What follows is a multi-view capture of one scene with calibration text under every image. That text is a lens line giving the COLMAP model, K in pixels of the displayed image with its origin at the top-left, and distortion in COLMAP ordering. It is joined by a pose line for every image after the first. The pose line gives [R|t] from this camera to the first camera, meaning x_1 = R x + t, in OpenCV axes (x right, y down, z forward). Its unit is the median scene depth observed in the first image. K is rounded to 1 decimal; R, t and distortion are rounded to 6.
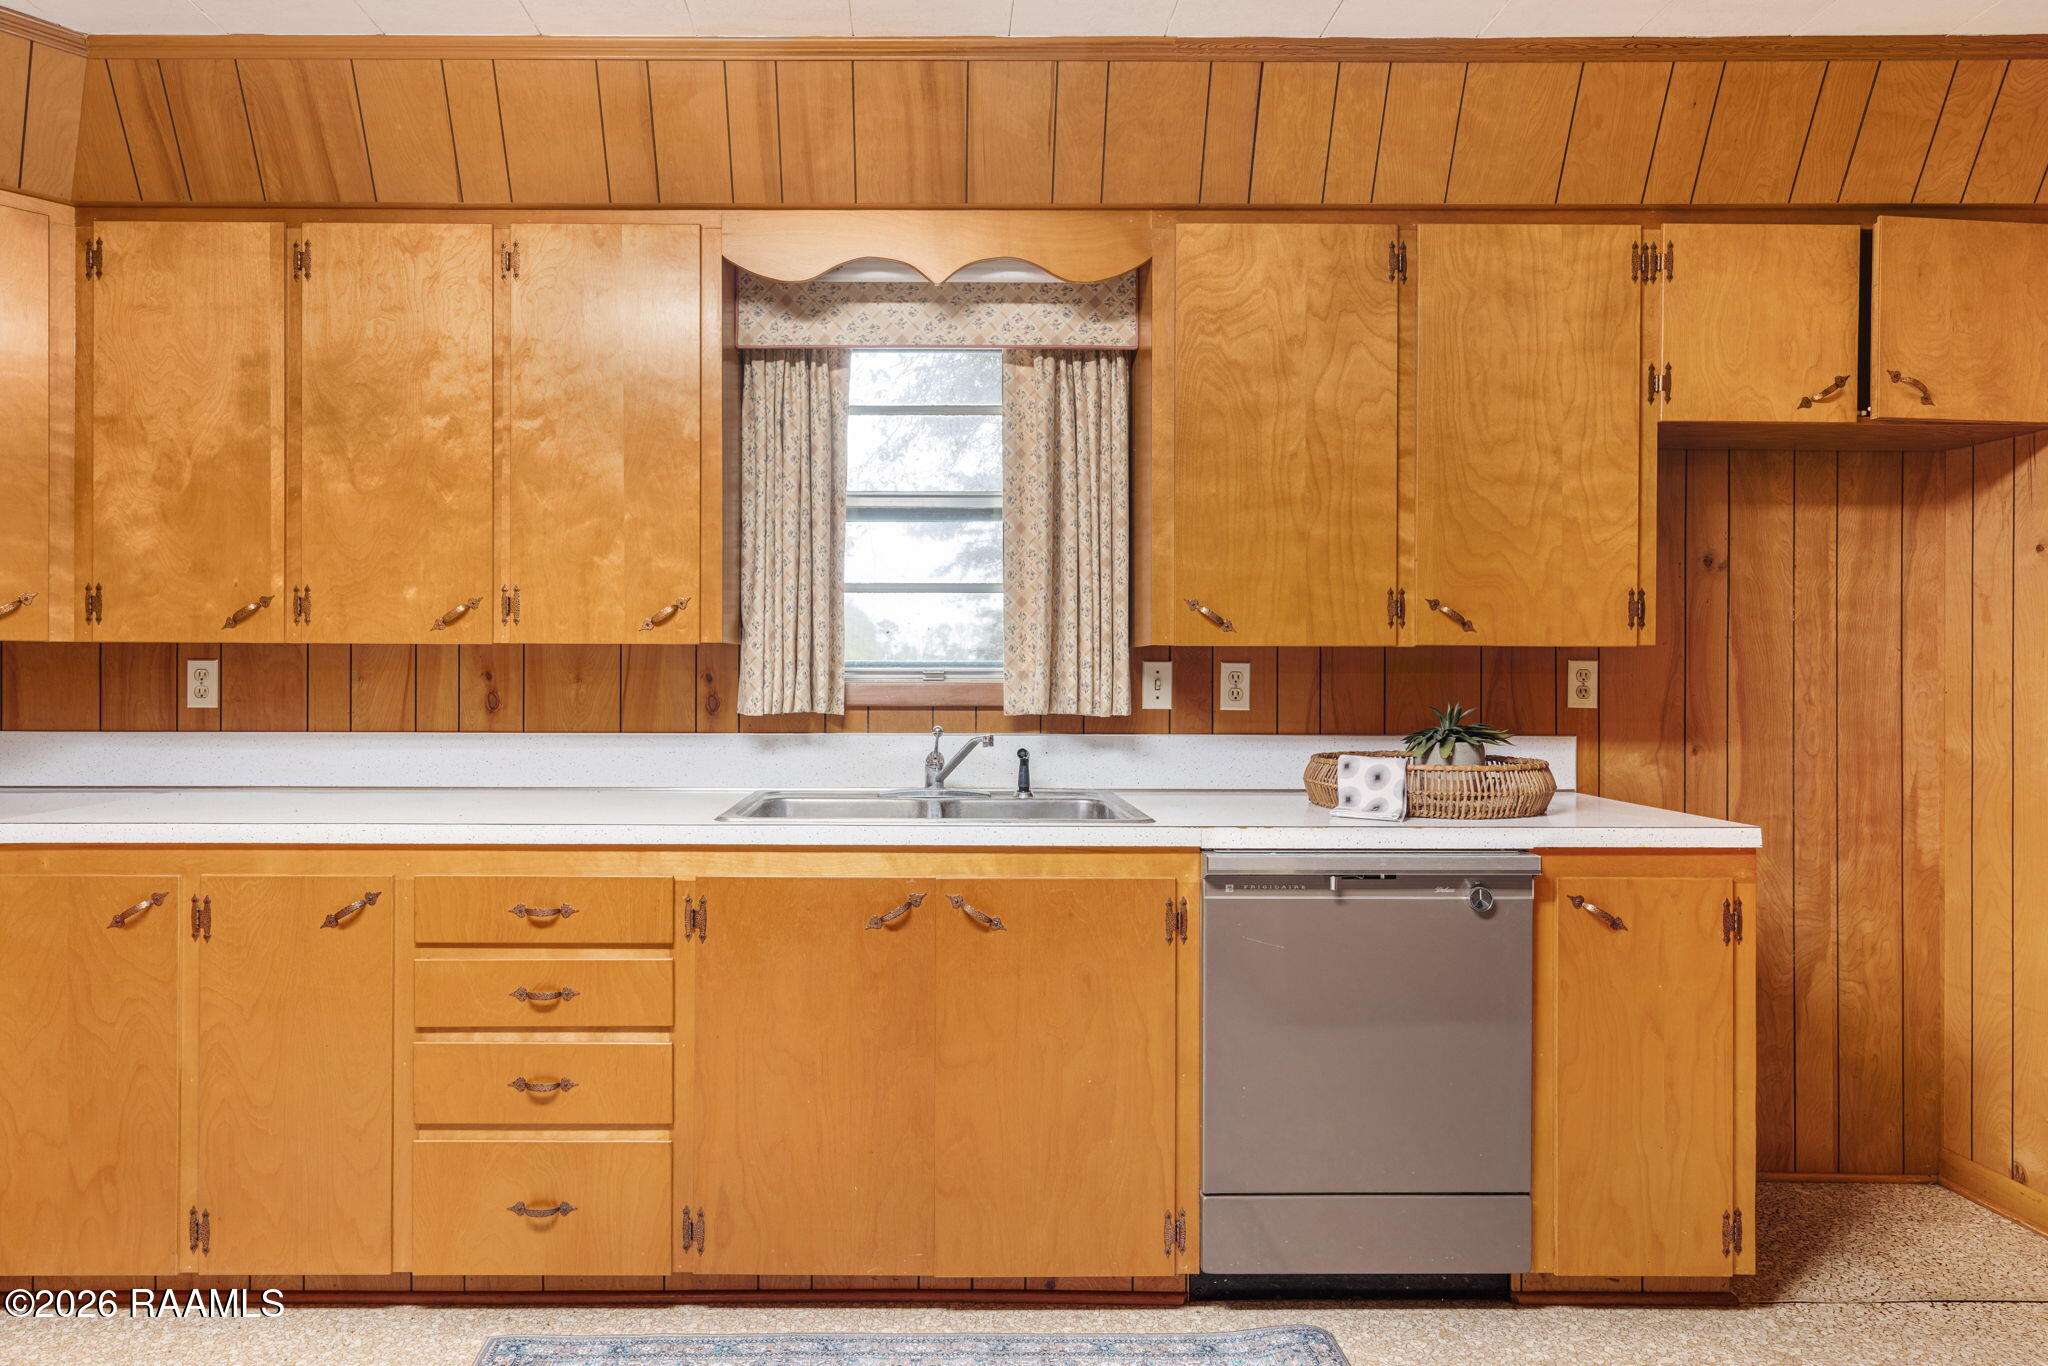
lens RADIAL K [[1065.6, 0, 983.2], [0, 1065.6, 681.8], [0, 0, 1]] dist [0.000833, -0.000538]
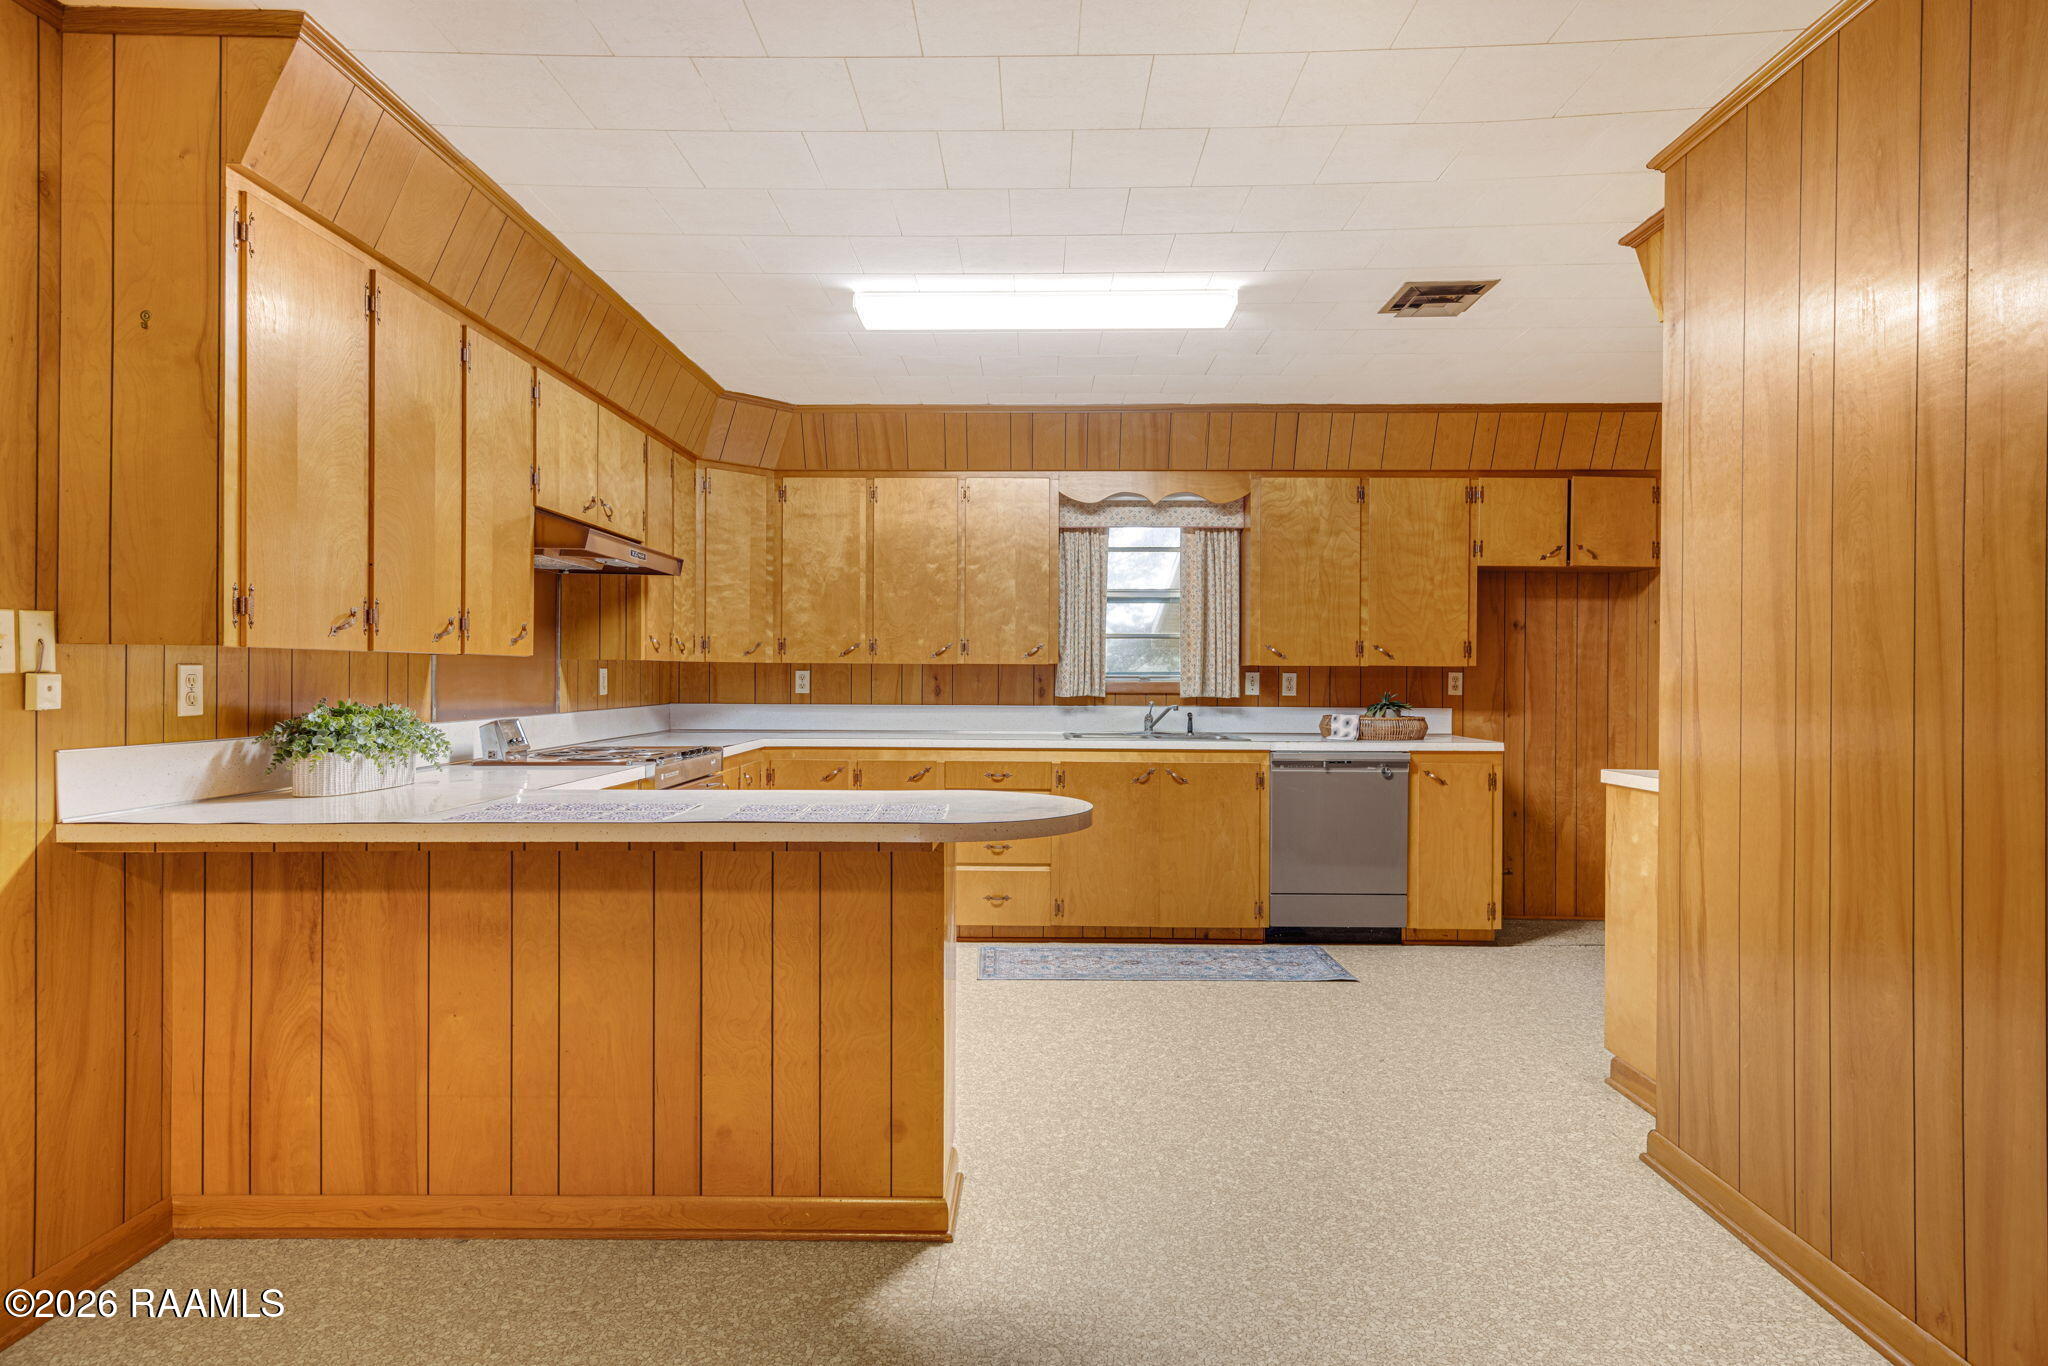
lens RADIAL K [[1065.6, 0, 1067.3], [0, 1065.6, 690.8], [0, 0, 1]] dist [0.000833, -0.000538]
pose [[0.999951, 0.002326, -0.009600, -0.204532], [-0.002275, 0.999983, 0.005343, 0.008144], [0.009613, -0.005321, 0.999940, -1.247358]]
